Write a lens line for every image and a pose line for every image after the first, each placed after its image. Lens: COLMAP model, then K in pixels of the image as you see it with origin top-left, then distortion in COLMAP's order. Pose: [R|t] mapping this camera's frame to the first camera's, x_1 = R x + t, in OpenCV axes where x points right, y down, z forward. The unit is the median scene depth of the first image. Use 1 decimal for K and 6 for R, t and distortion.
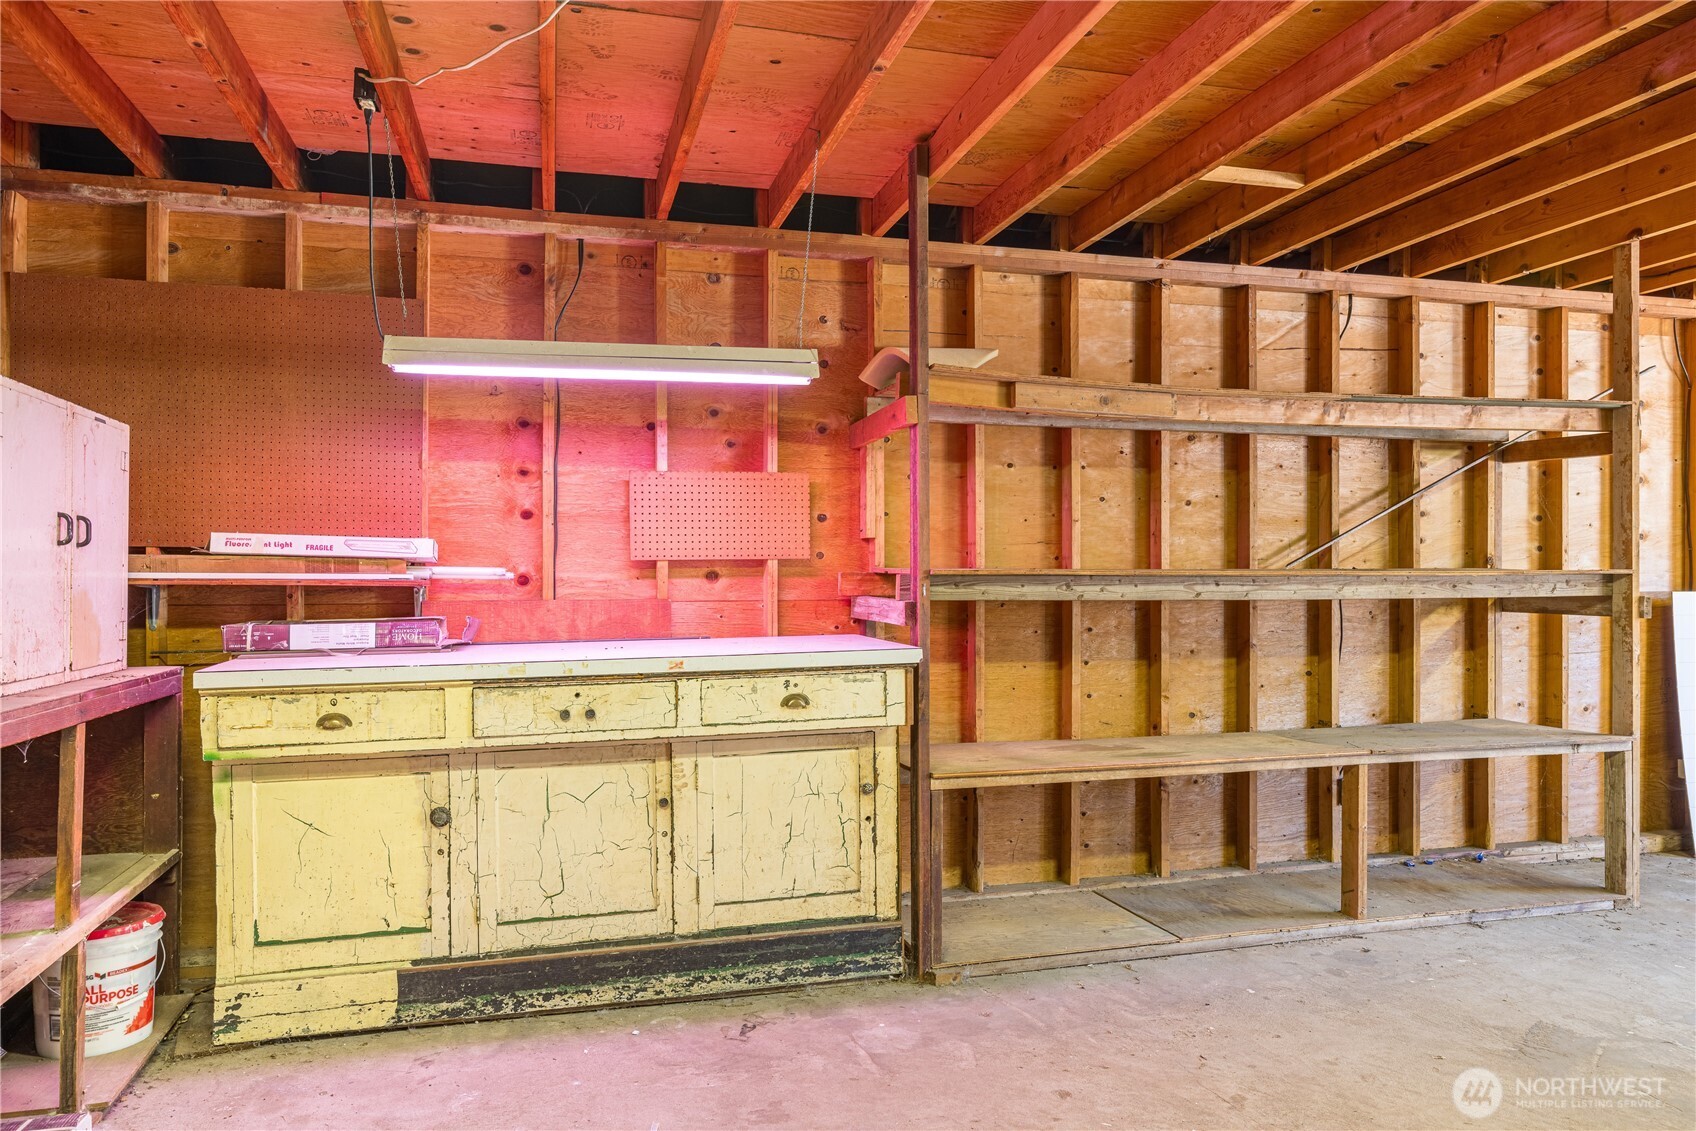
lens RADIAL K [[1150.5, 0, 851.1], [0, 1150.5, 582.0], [0, 0, 1]] dist [-0.006750, -0.000871]
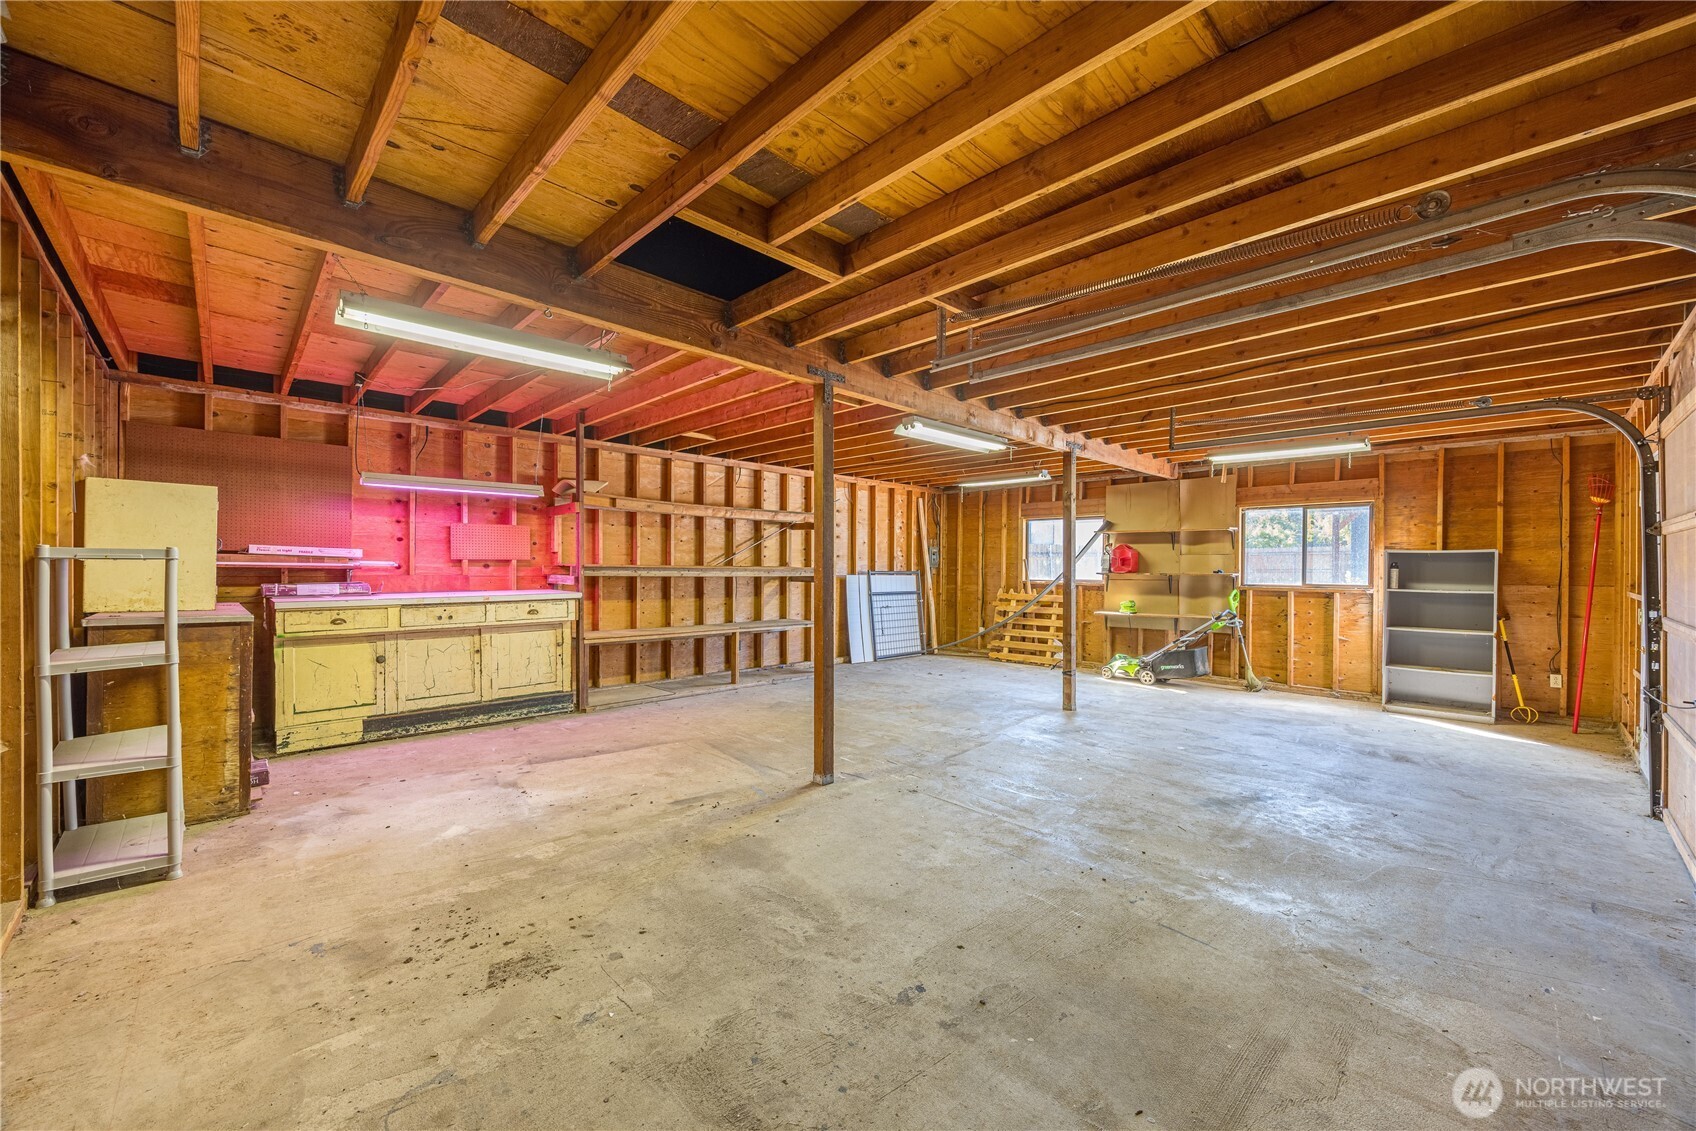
lens RADIAL K [[654.3, 0, 852.8], [0, 654.3, 583.8], [0, 0, 1]] dist [0.000781, 0.000138]
pose [[0.873757, -0.000902, 0.486362, -0.122913], [-0.008840, 0.999804, 0.017735, 0.001427], [-0.486282, -0.019795, 0.873578, -0.645267]]
